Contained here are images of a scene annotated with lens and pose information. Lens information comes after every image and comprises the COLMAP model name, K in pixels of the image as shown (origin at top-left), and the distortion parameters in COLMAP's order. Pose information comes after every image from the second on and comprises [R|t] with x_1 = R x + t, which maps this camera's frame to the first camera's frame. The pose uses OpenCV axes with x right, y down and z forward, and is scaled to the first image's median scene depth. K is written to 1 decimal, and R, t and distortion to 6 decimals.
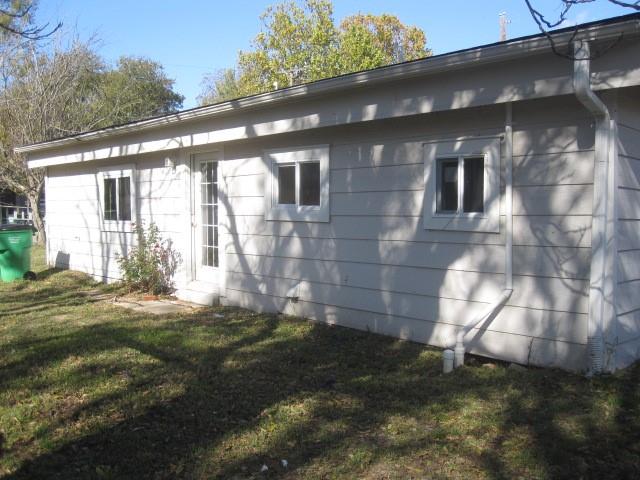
lens RADIAL K [[662.9, 0, 320.0], [0, 662.9, 215.4], [0, 0, 1]] dist [-0.015877, -0.018397]
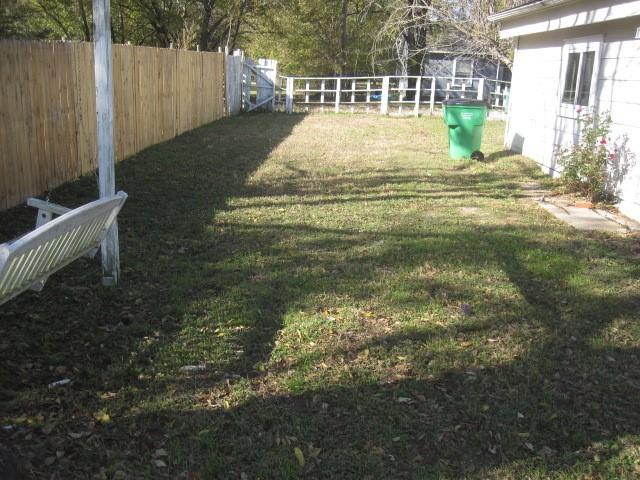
lens RADIAL K [[662.9, 0, 320.0], [0, 662.9, 215.4], [0, 0, 1]] dist [-0.015877, -0.018397]
pose [[0.726371, 0.193537, -0.659491, 0.038684], [-0.070147, 0.975400, 0.208984, -0.007818], [0.683714, -0.105538, 0.722079, 0.177526]]
